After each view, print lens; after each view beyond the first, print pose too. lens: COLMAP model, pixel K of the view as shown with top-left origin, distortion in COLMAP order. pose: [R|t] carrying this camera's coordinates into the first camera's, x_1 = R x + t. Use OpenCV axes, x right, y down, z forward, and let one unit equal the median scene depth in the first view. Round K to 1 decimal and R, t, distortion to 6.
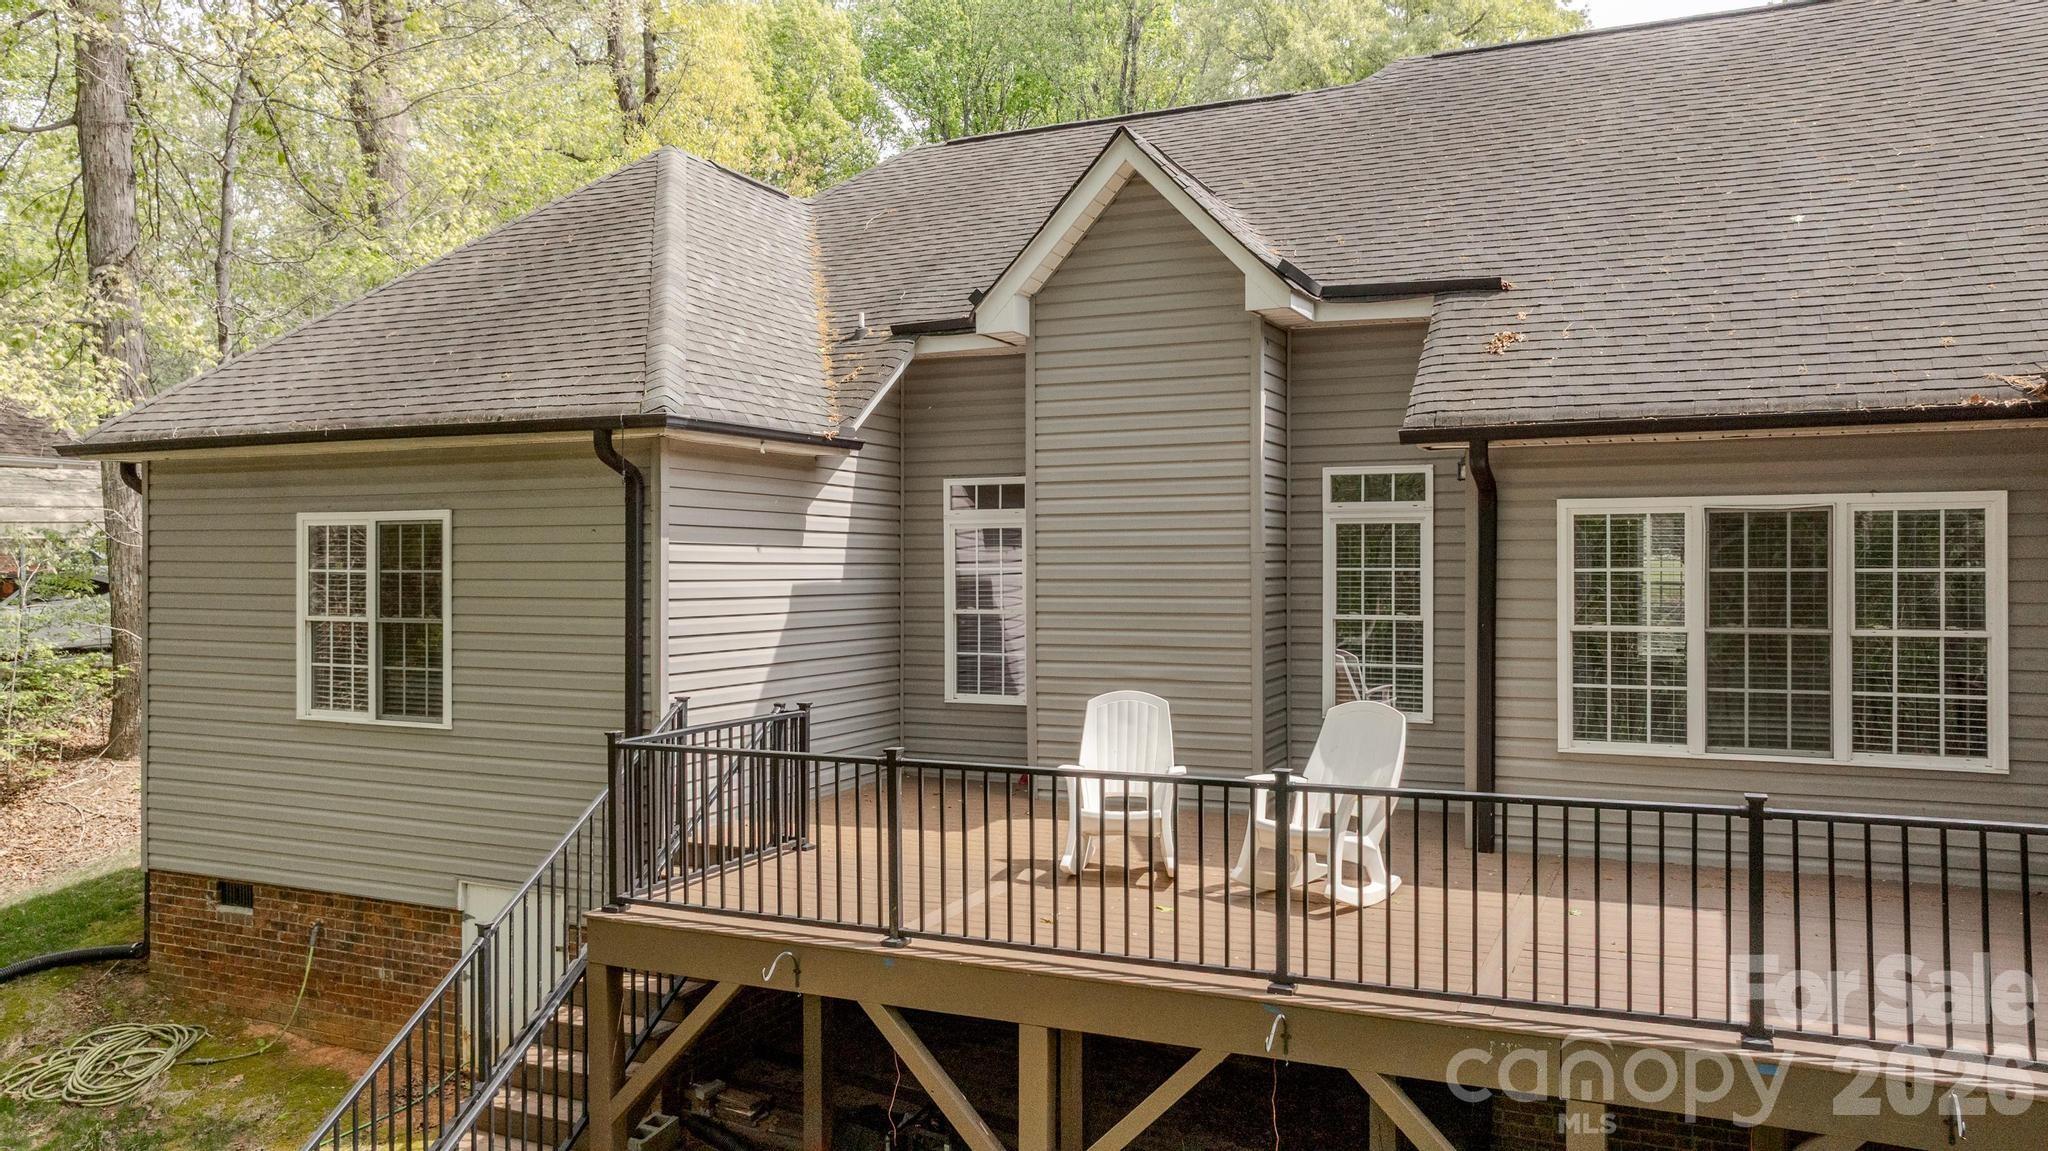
lens RADIAL K [[1515.5, 0, 1018.8], [0, 1515.5, 573.3], [0, 0, 1]] dist [-0.001905, 0.042509]
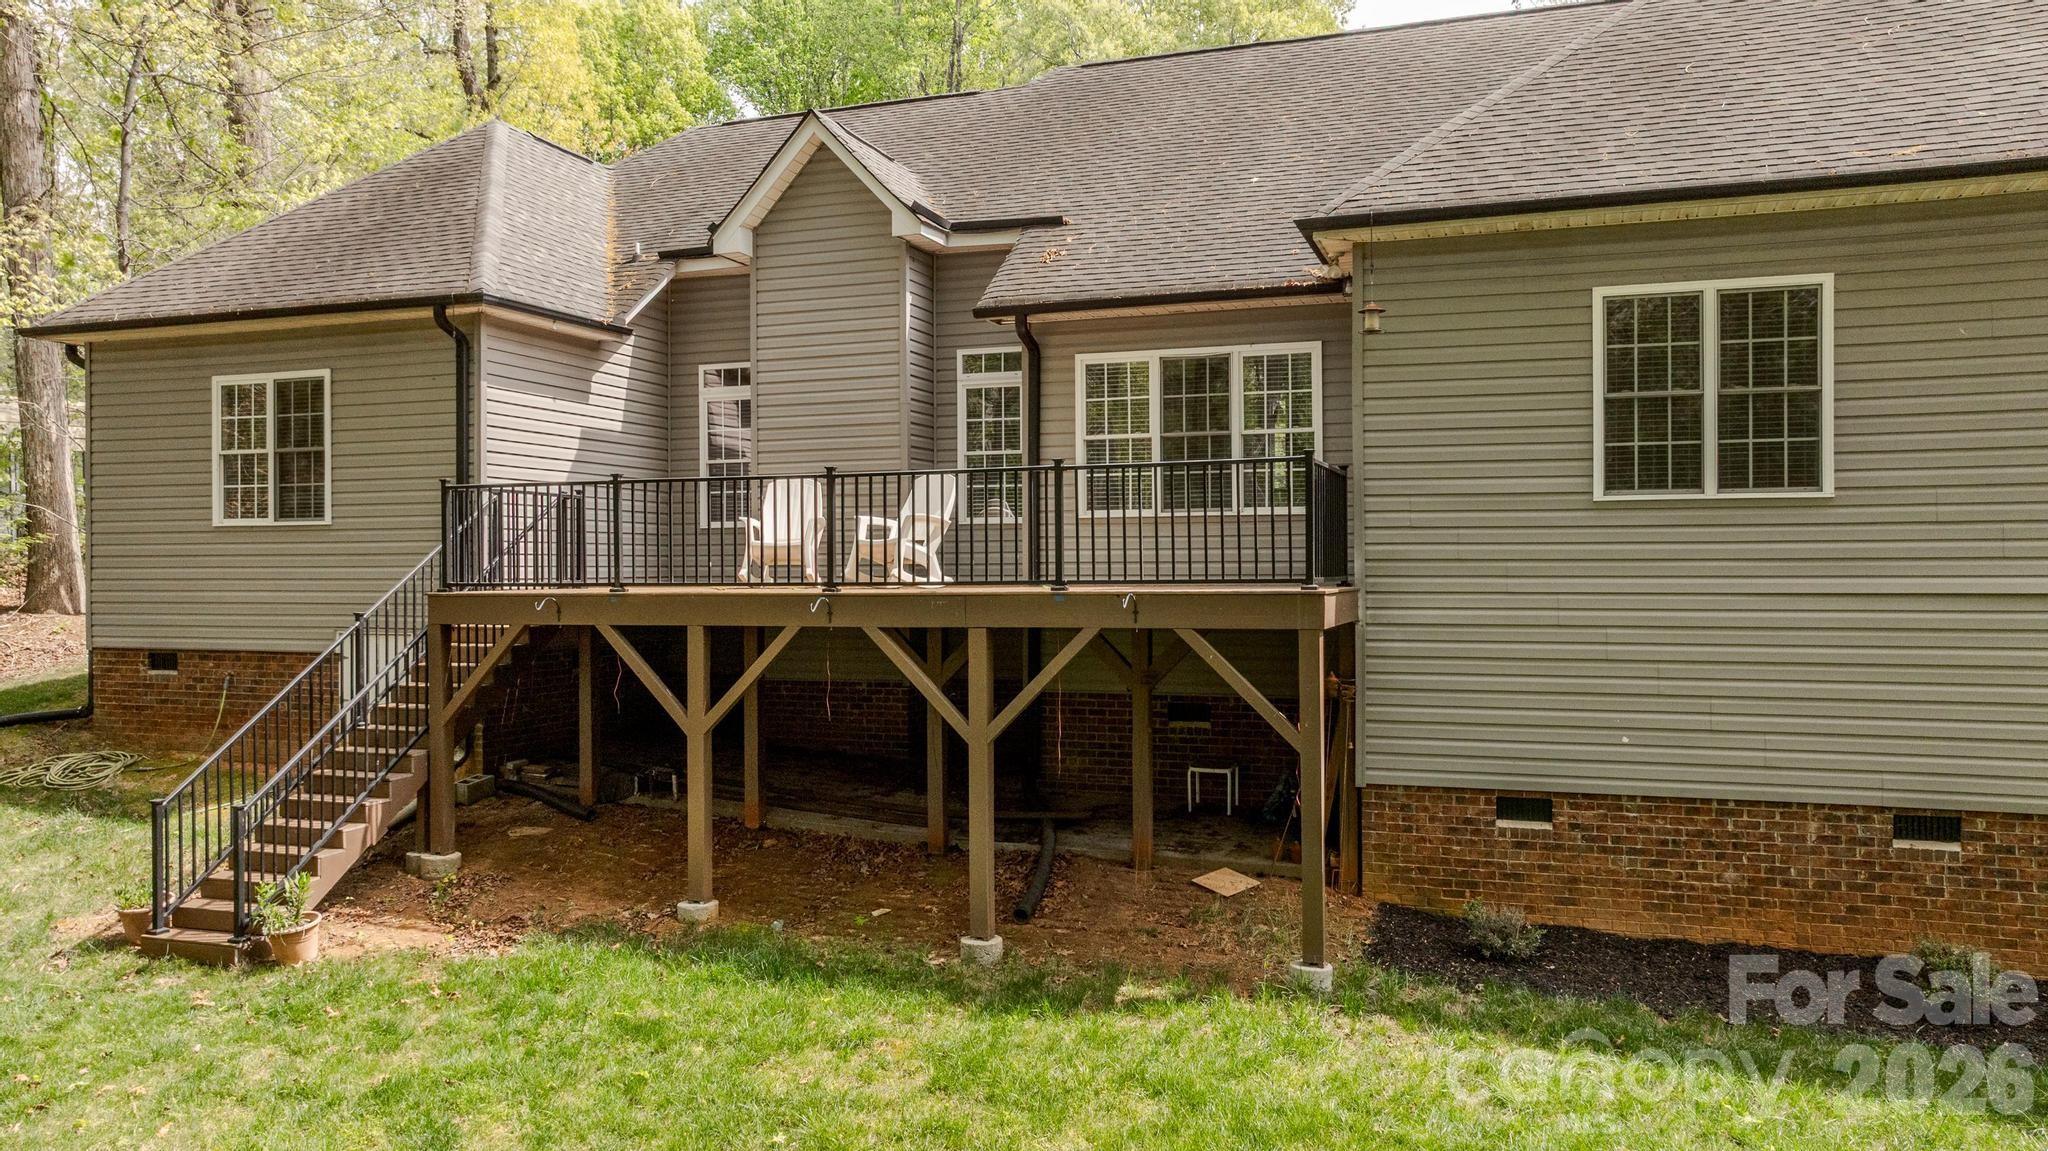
lens RADIAL K [[1553.9, 0, 1024.0], [0, 1553.9, 575.5], [0, 0, 1]] dist [-0.013174, 0.089400]
pose [[0.996737, -0.003061, 0.080655, 0.142747], [0.003519, 0.999978, -0.005544, 0.150629], [-0.080636, 0.005810, 0.996727, -0.465259]]
